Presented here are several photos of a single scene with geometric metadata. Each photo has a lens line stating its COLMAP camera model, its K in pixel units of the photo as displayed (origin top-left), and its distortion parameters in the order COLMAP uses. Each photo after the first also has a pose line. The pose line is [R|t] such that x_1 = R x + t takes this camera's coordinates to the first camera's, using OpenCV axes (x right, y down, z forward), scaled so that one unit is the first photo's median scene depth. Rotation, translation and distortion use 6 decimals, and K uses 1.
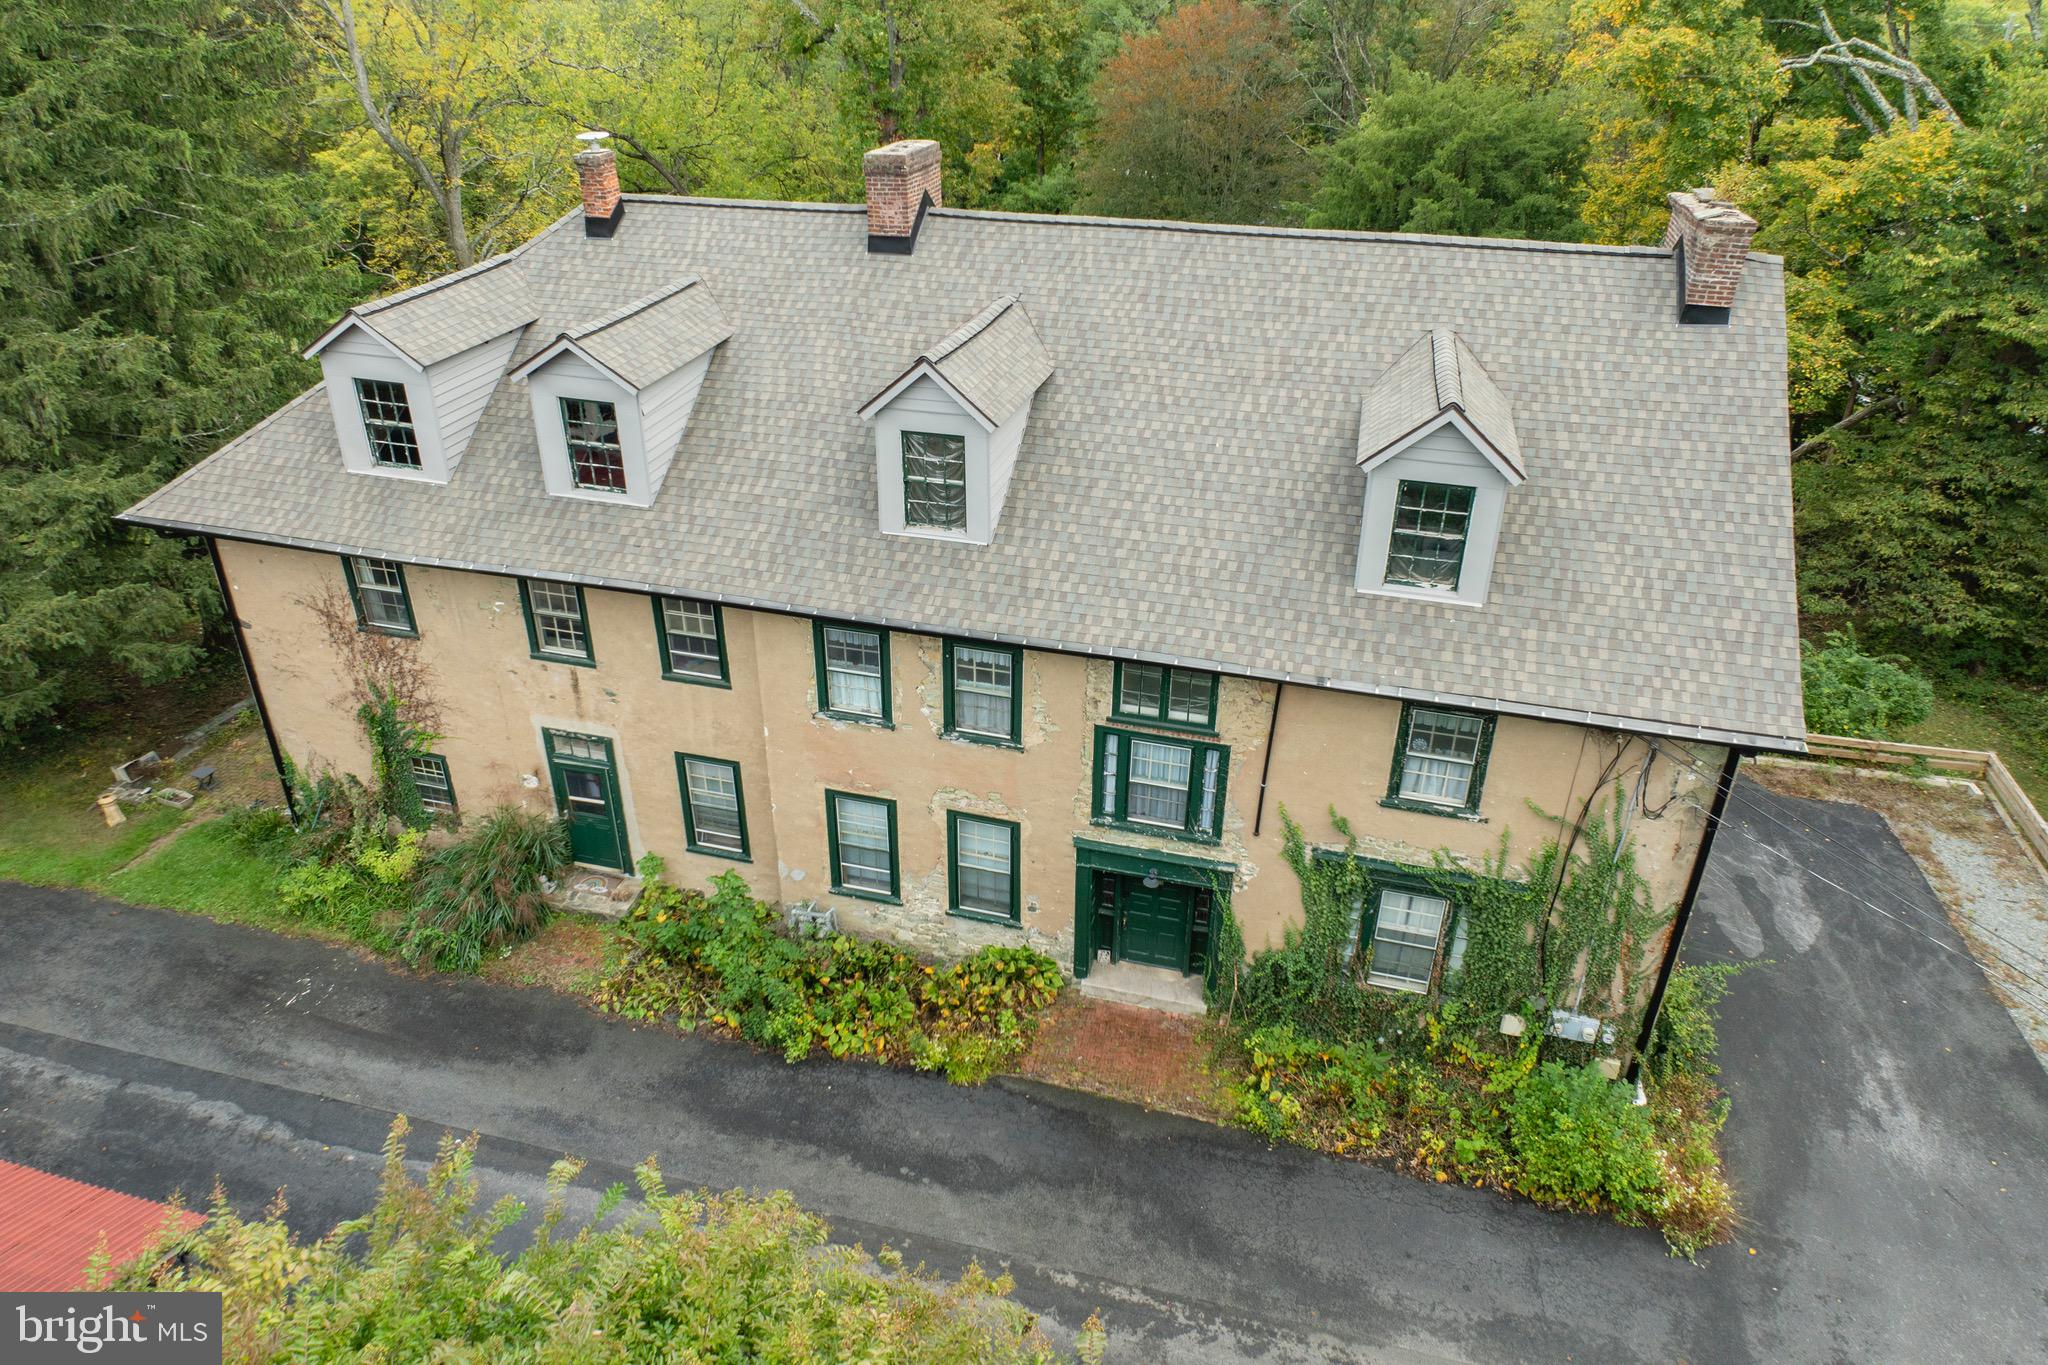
lens RADIAL K [[1287.0, 0, 1029.0], [0, 1287.0, 609.8], [0, 0, 1]] dist [0.024322, -0.037958]
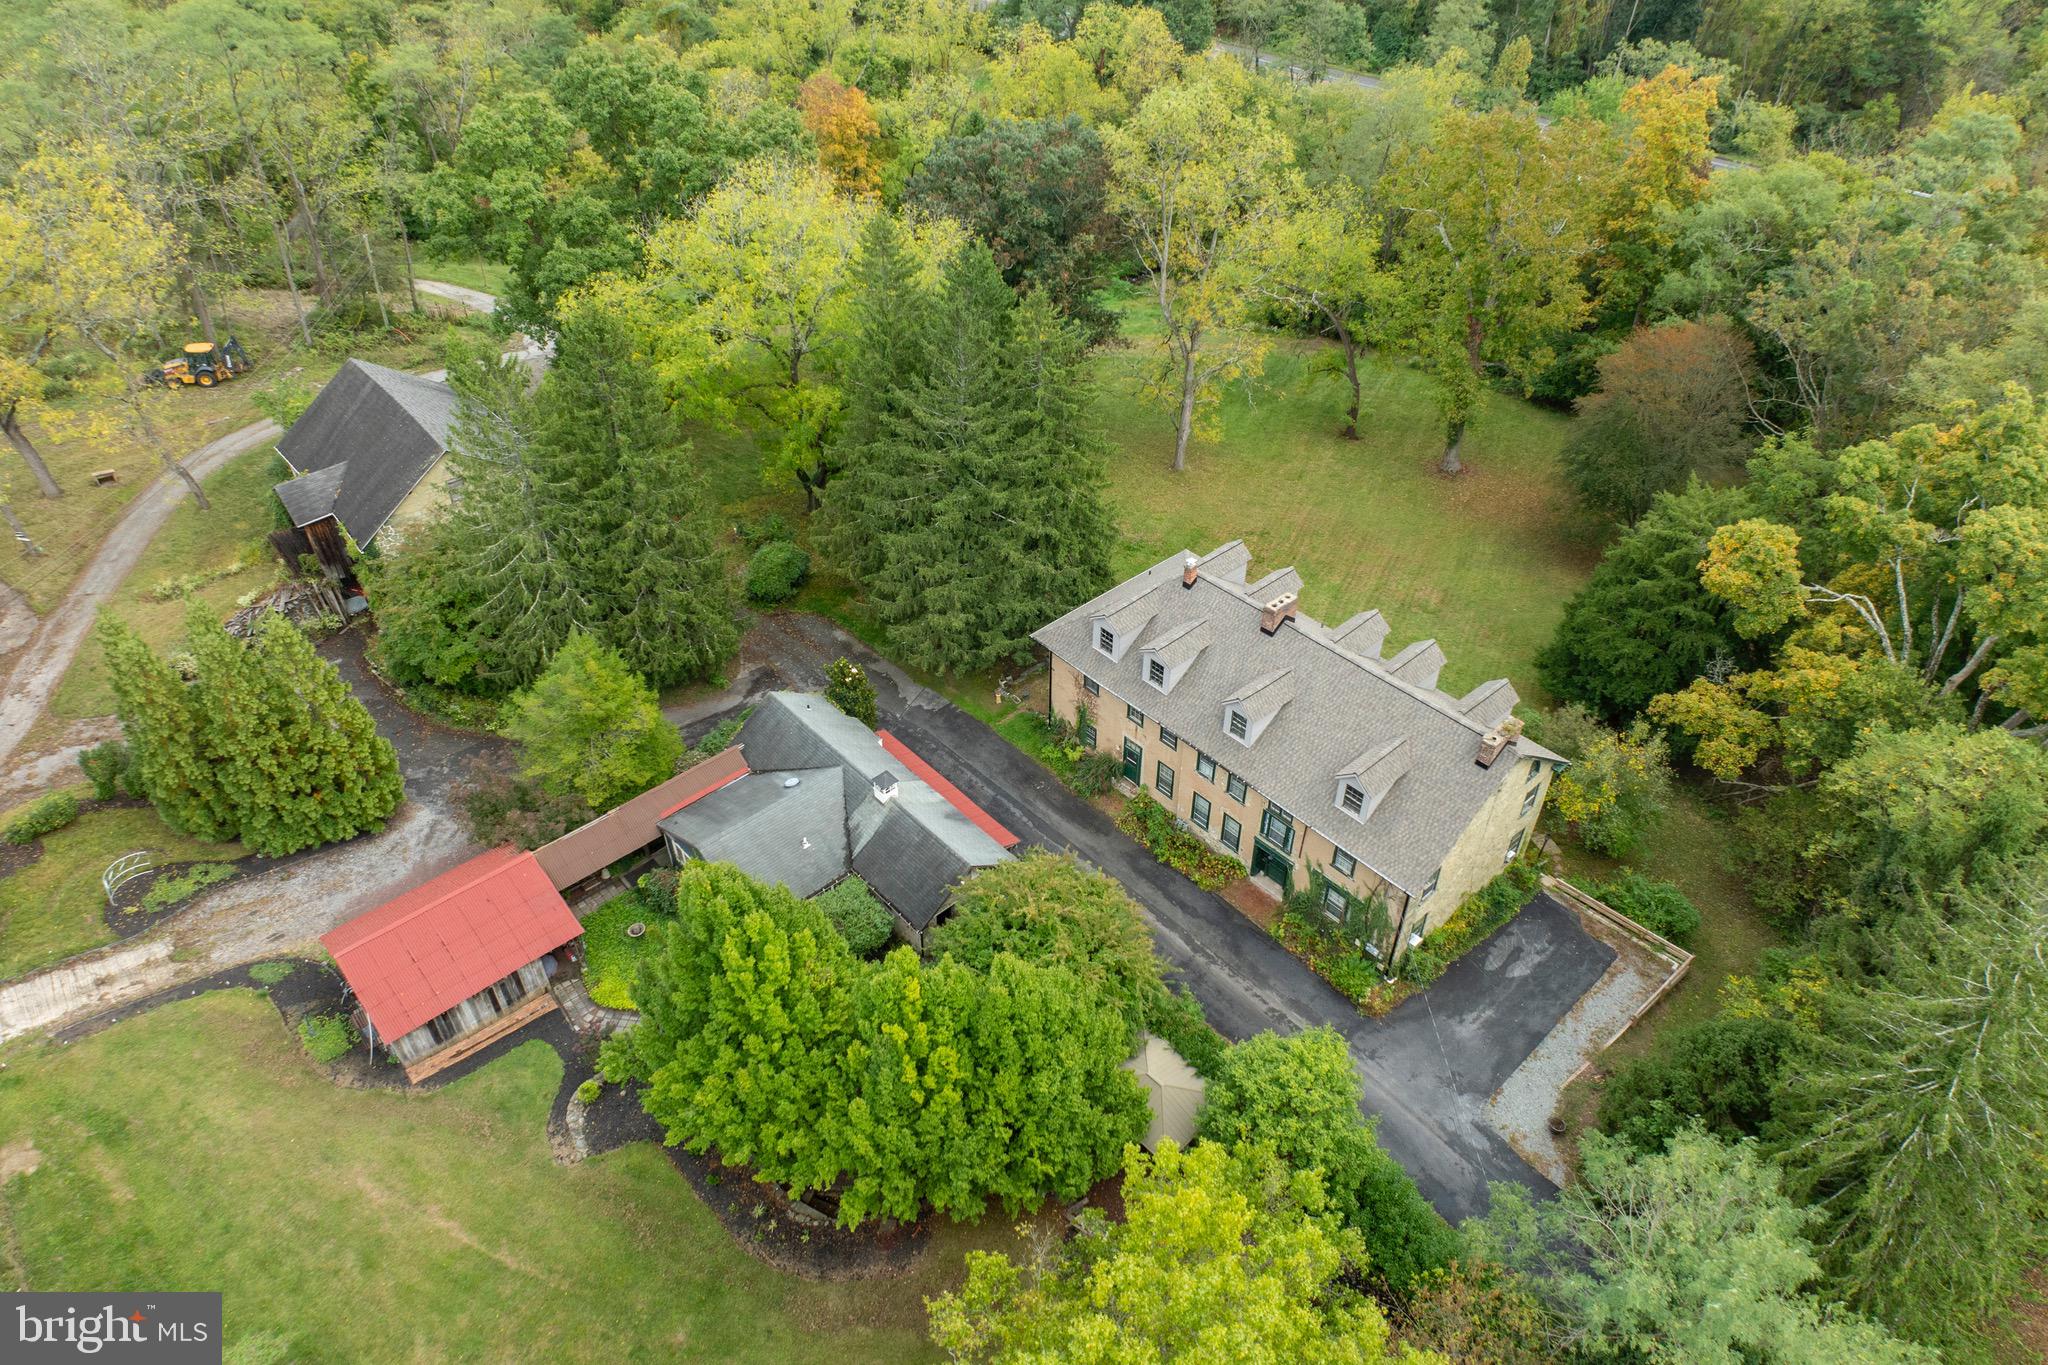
lens RADIAL K [[1267.8, 0, 1022.5], [0, 1267.8, 665.7], [0, 0, 1]] dist [0.027406, -0.037367]
pose [[0.834202, 0.334746, -0.438237, 0.788846], [-0.244005, 0.936719, 0.251036, -0.866263], [0.494538, -0.102483, 0.863093, -1.964557]]
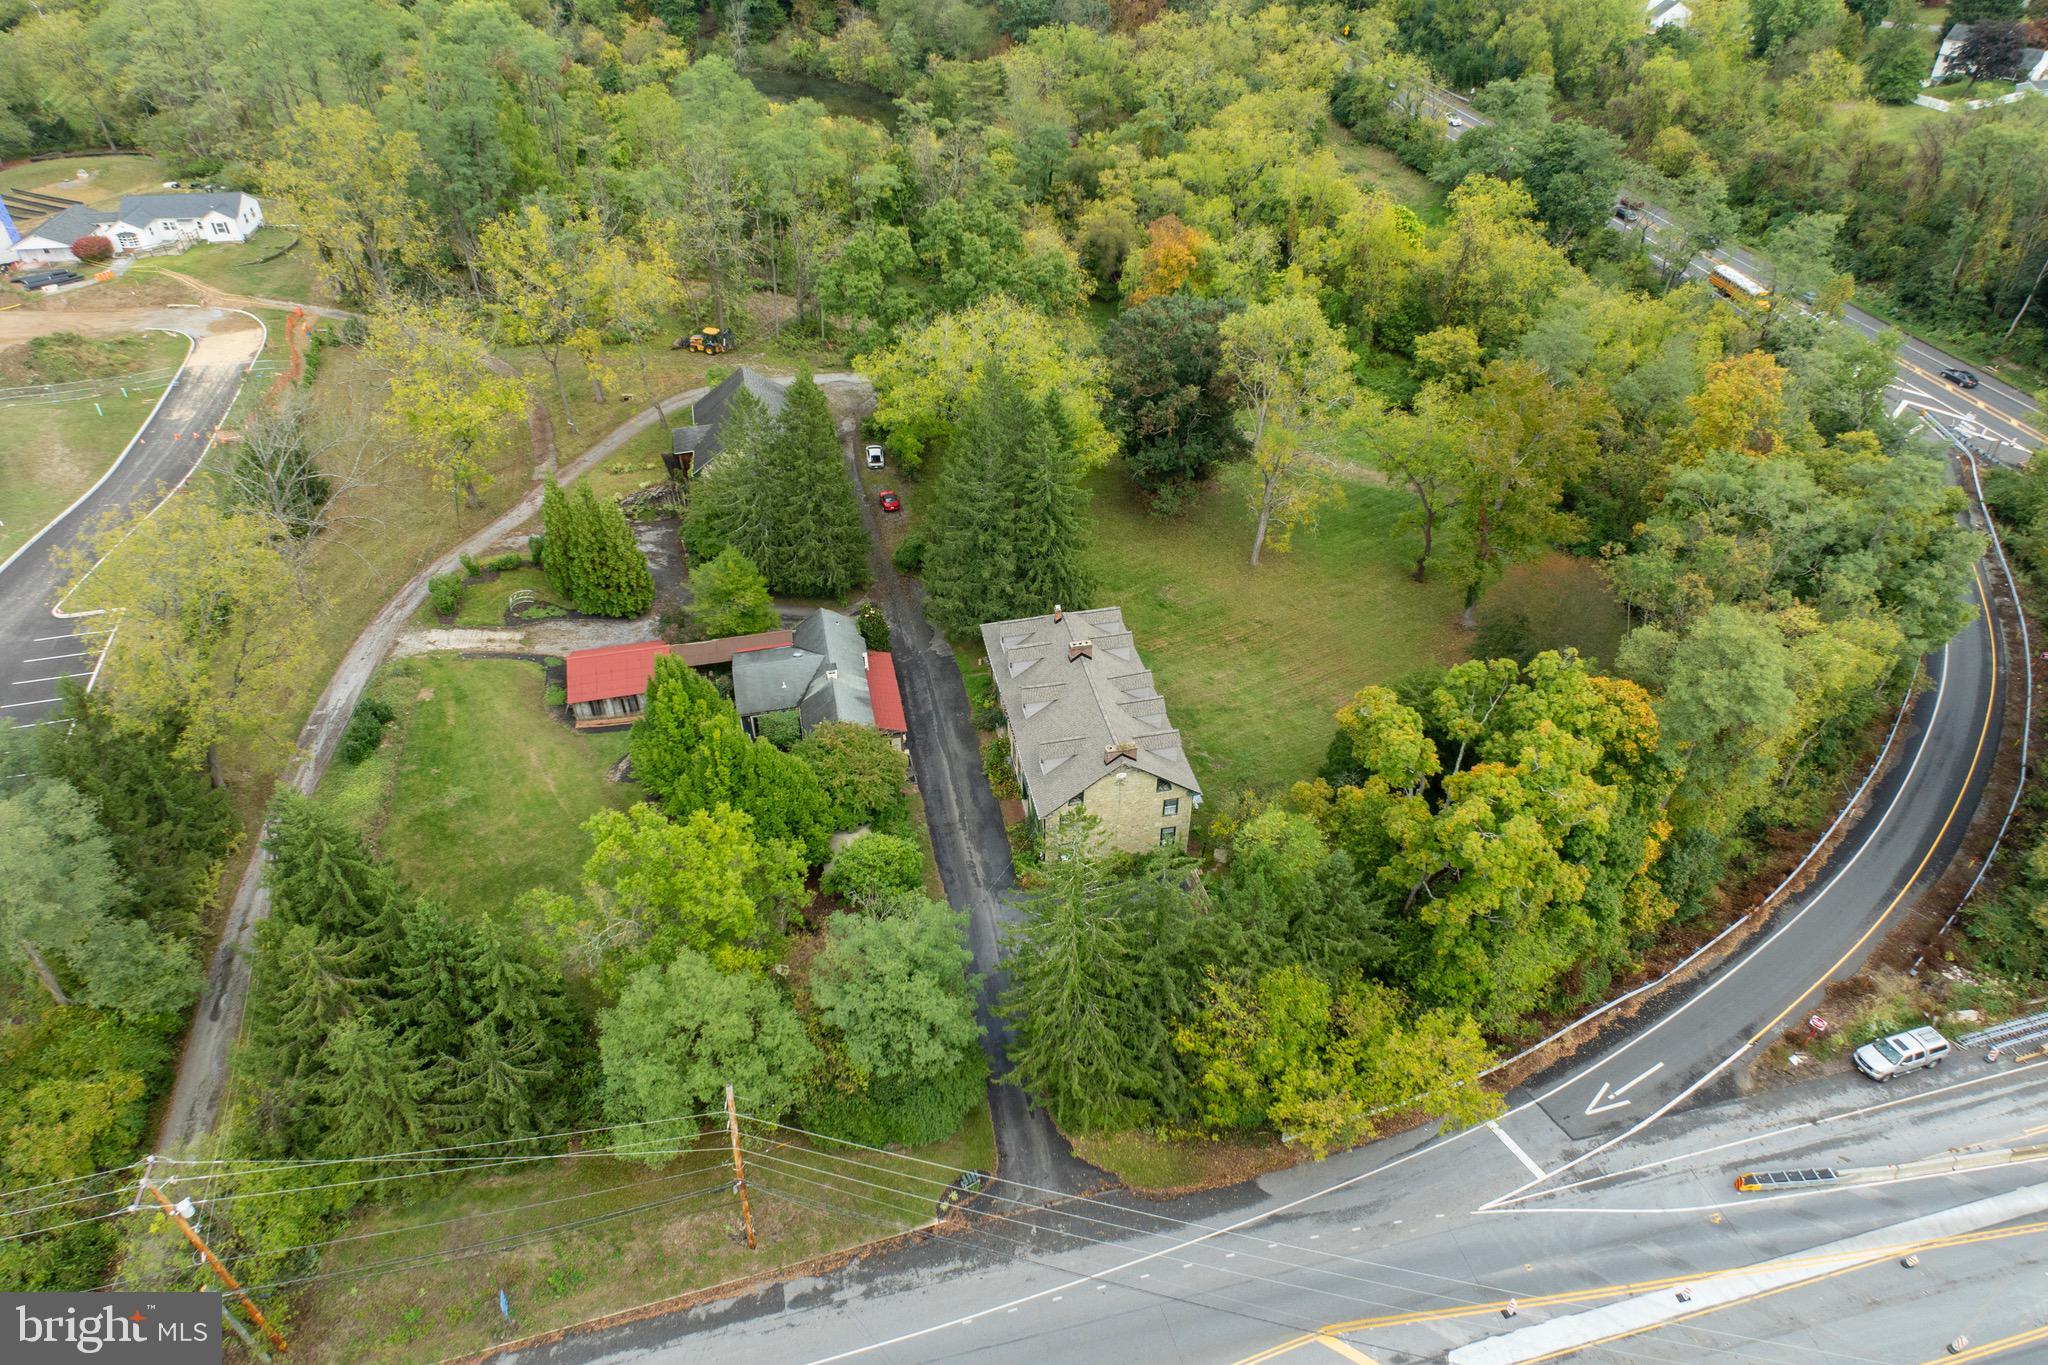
lens RADIAL K [[1267.8, 0, 1022.5], [0, 1267.8, 665.7], [0, 0, 1]] dist [0.027406, -0.037367]
pose [[0.451312, 0.541256, -0.709478, 3.489247], [-0.401624, 0.833179, 0.380147, -2.168902], [0.796879, 0.113379, 0.593405, -2.152152]]
